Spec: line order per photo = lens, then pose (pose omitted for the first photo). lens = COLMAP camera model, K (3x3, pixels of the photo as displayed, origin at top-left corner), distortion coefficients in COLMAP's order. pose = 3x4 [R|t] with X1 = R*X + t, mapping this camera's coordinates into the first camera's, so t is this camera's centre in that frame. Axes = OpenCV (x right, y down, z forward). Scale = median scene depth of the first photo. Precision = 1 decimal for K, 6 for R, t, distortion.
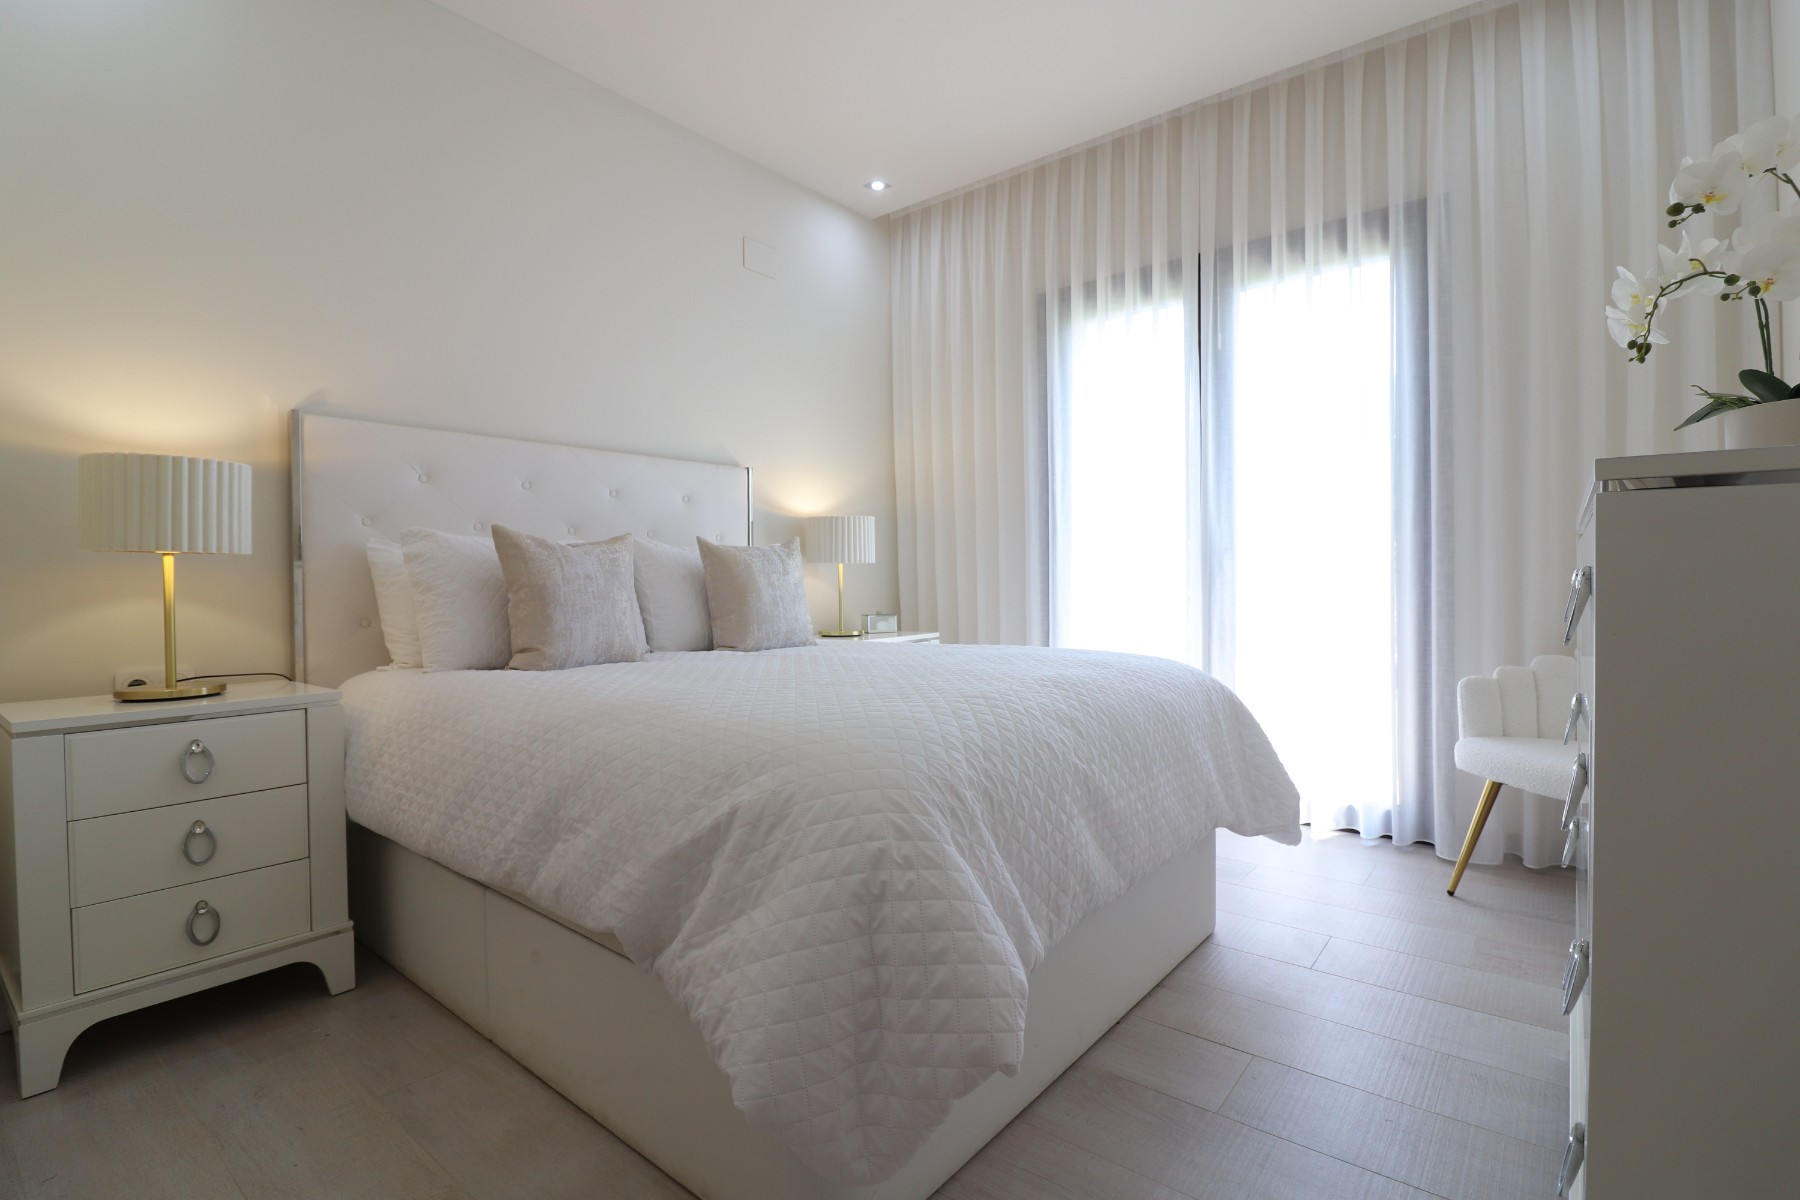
lens RADIAL K [[833.0, 0, 896.7], [0, 833.0, 594.0], [0, 0, 1]] dist [-0.000425, -0.013280]
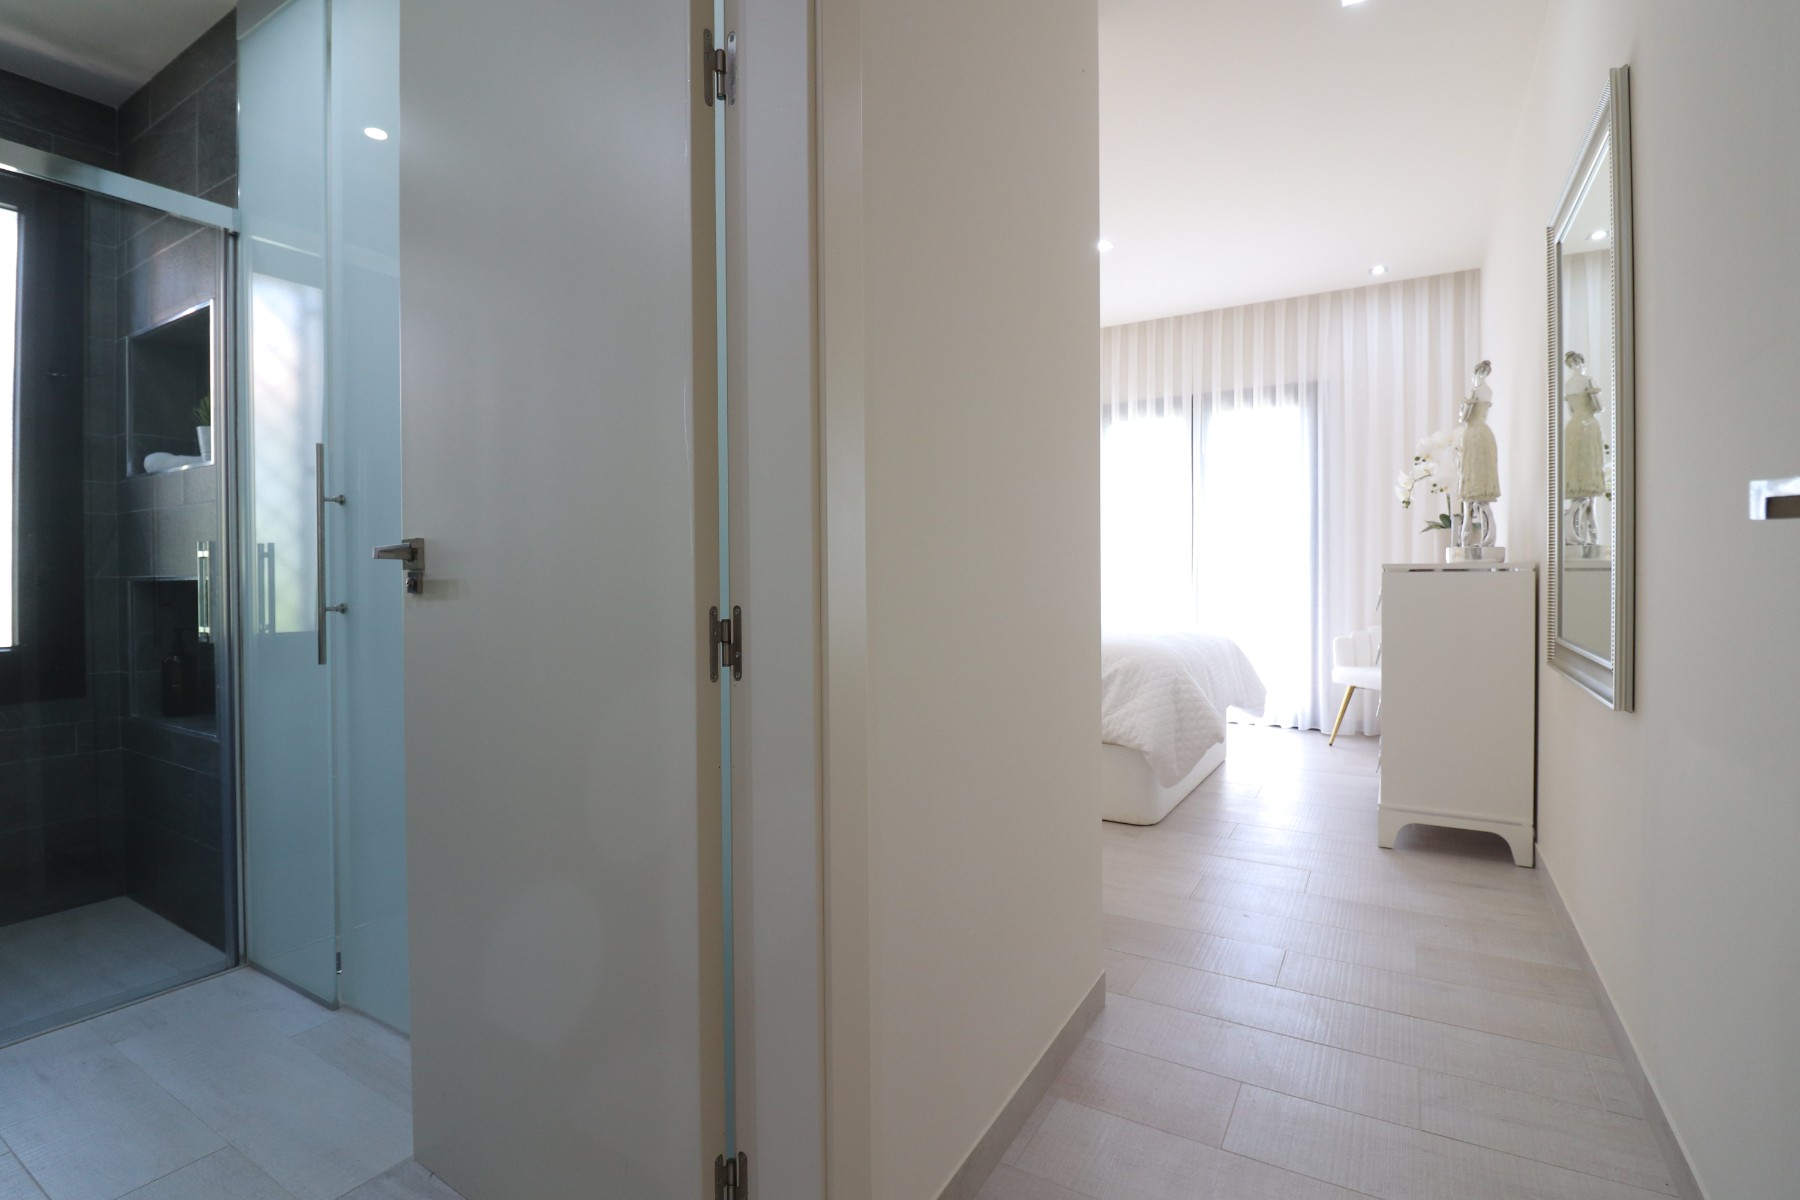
lens RADIAL K [[838.8, 0, 900.0], [0, 838.8, 585.5], [0, 0, 1]] dist [-0.001068, -0.012905]
pose [[0.989957, 0.006116, 0.141238, -0.605930], [-0.005617, 0.999976, -0.003931, -0.008378], [-0.141259, 0.003098, 0.989968, -0.798897]]
